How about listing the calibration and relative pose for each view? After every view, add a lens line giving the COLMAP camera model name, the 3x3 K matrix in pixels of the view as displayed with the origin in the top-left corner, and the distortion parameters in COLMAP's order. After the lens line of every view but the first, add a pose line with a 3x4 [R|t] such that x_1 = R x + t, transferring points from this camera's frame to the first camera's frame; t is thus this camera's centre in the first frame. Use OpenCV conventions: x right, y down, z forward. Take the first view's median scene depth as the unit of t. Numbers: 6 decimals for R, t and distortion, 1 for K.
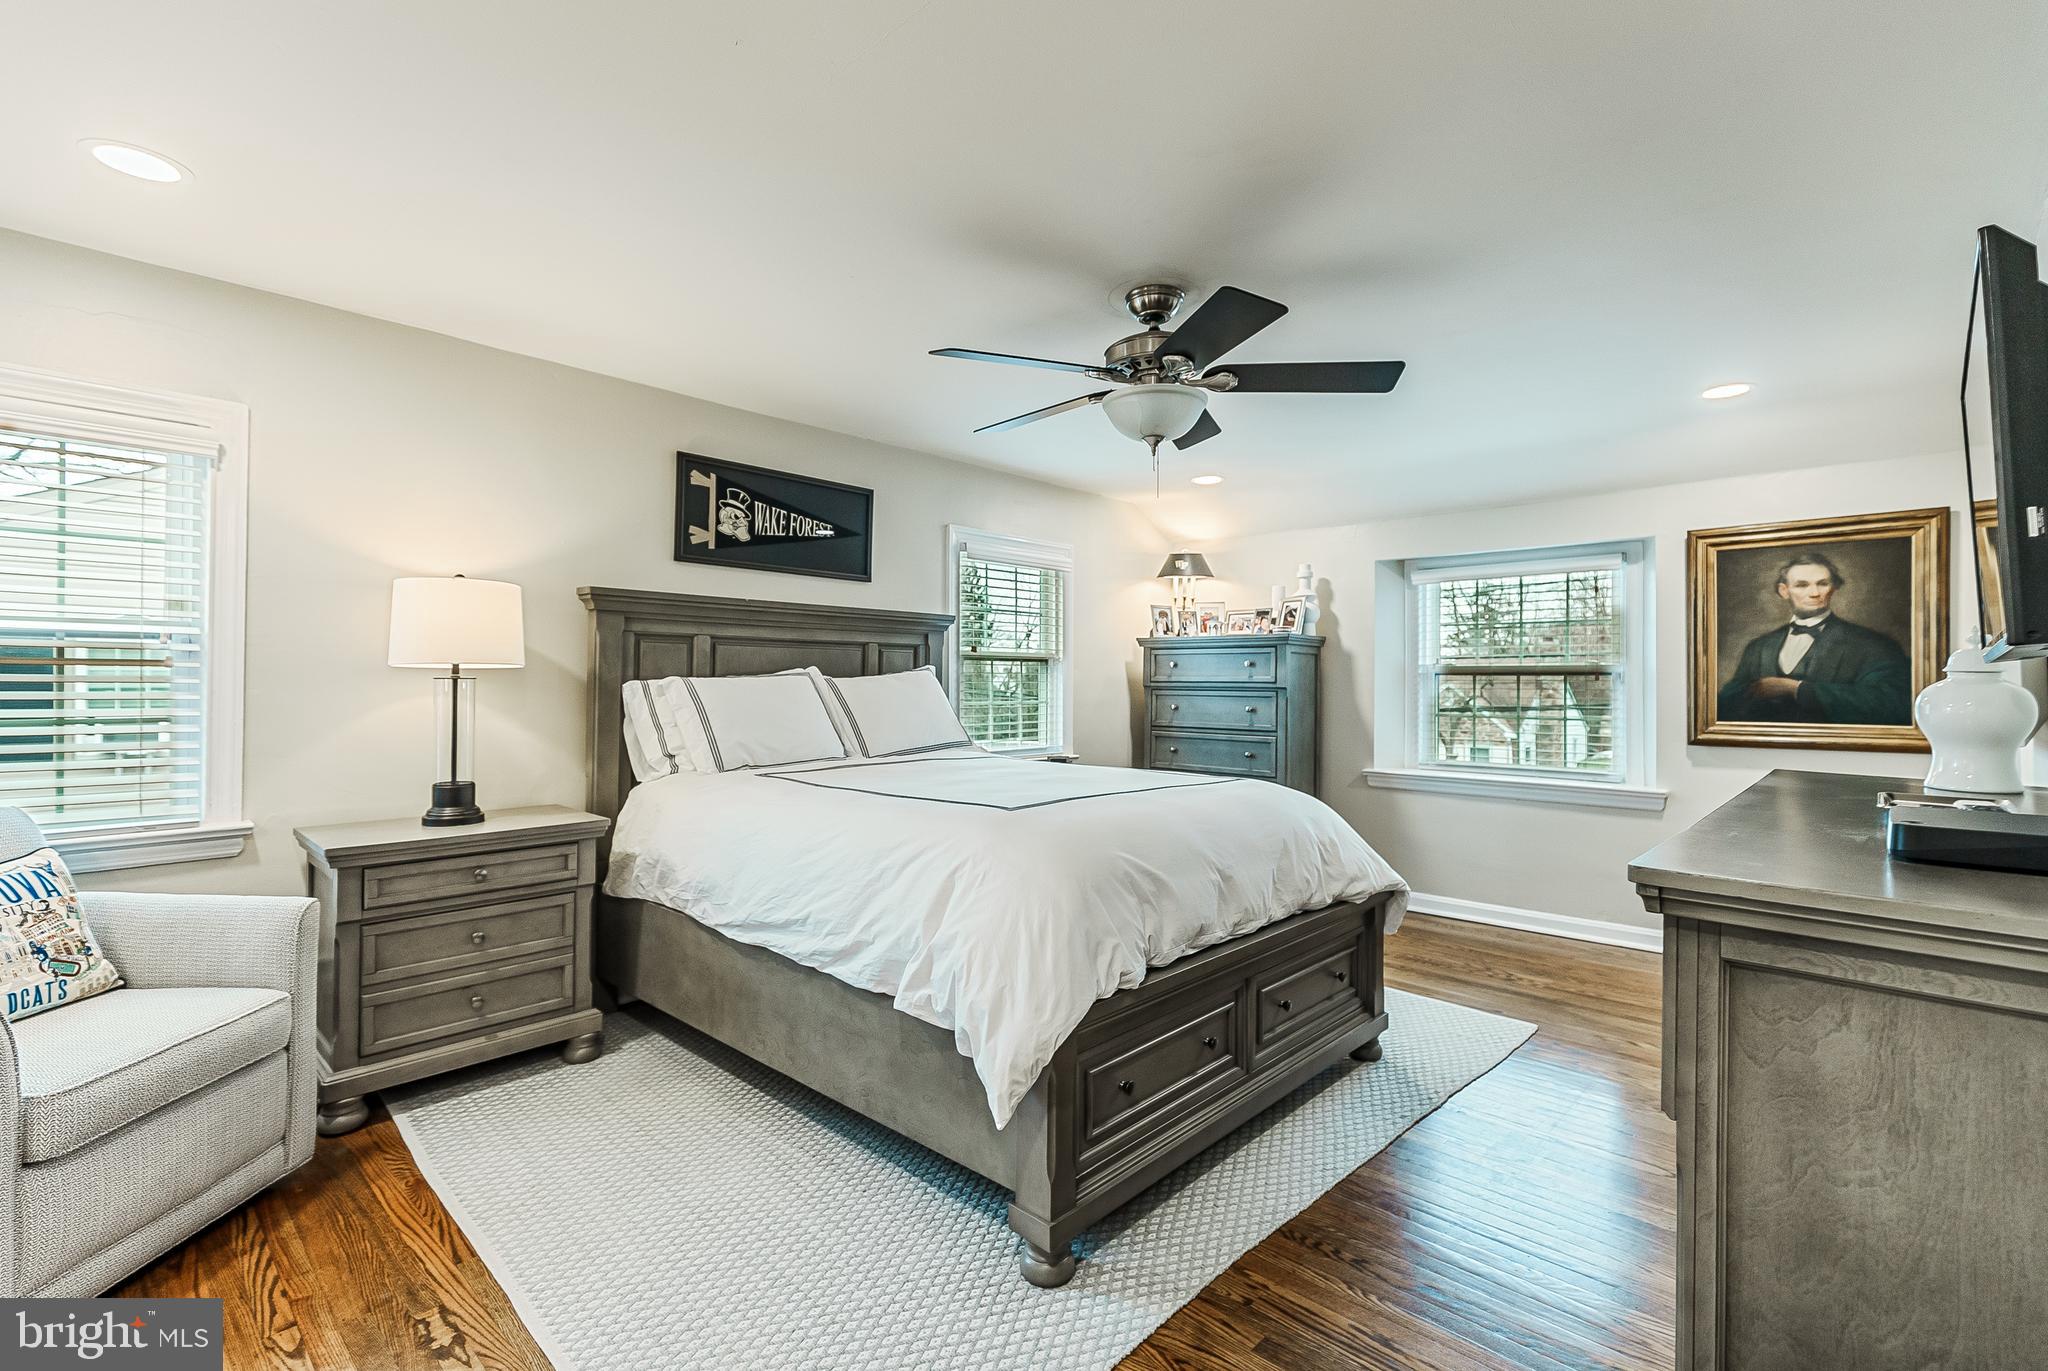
lens RADIAL K [[928.3, 0, 1023.9], [0, 928.3, 678.2], [0, 0, 1]] dist [0.004141, -0.000043]
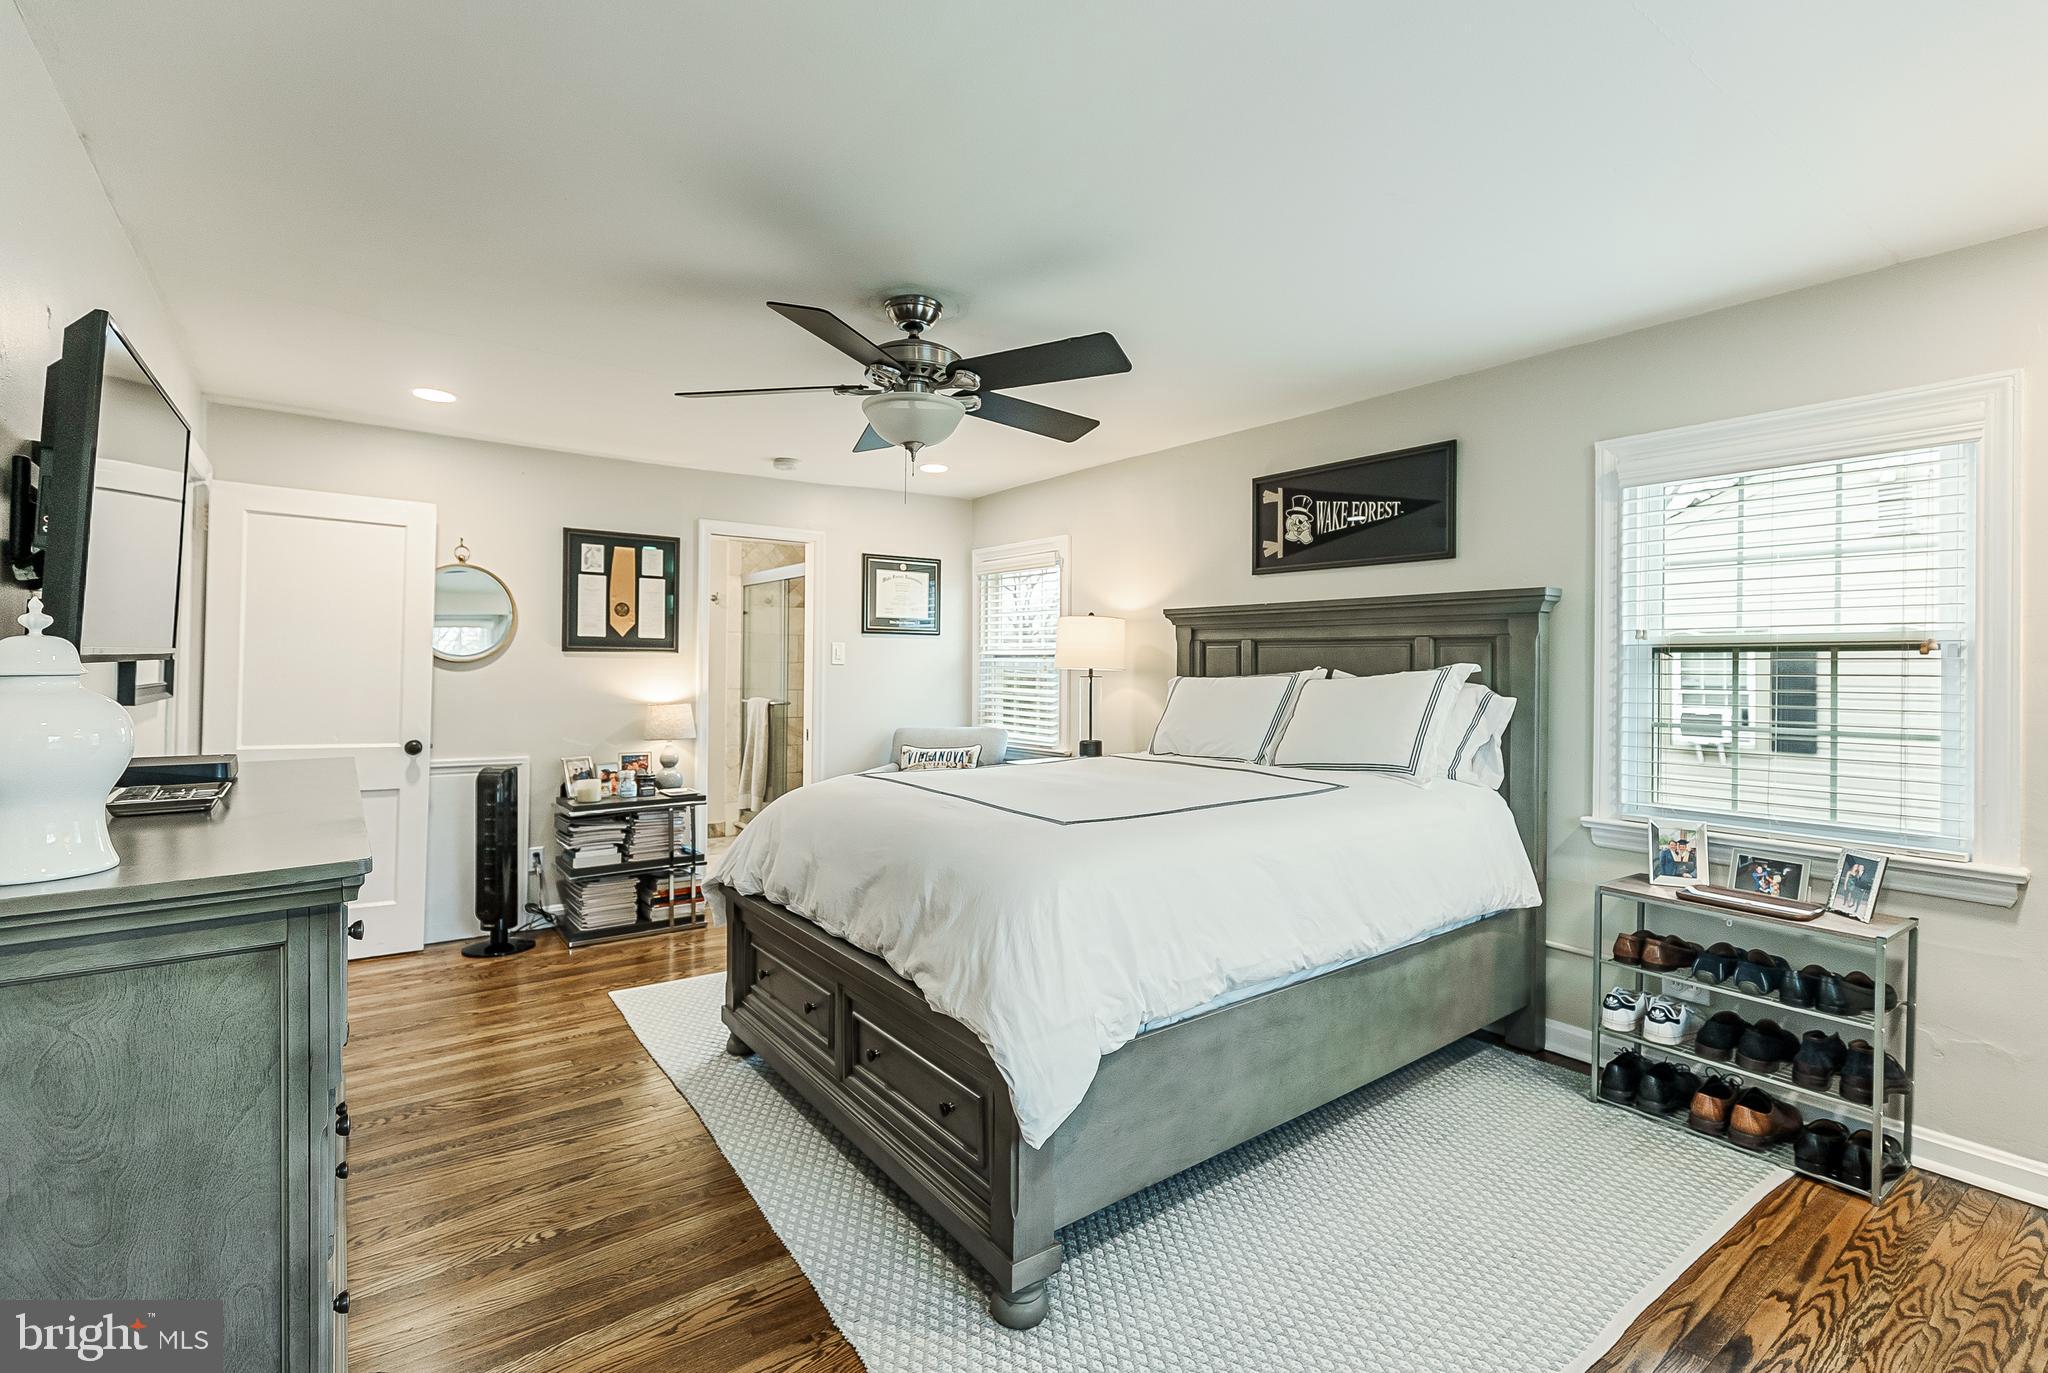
lens RADIAL K [[928.3, 0, 1023.9], [0, 928.3, 679.2], [0, 0, 1]] dist [0.004141, -0.000043]
pose [[-0.178925, 0.005634, -0.983847, 0.768710], [-0.009082, 0.999932, 0.007377, -0.004254], [0.983821, 0.010255, -0.178862, 0.895381]]
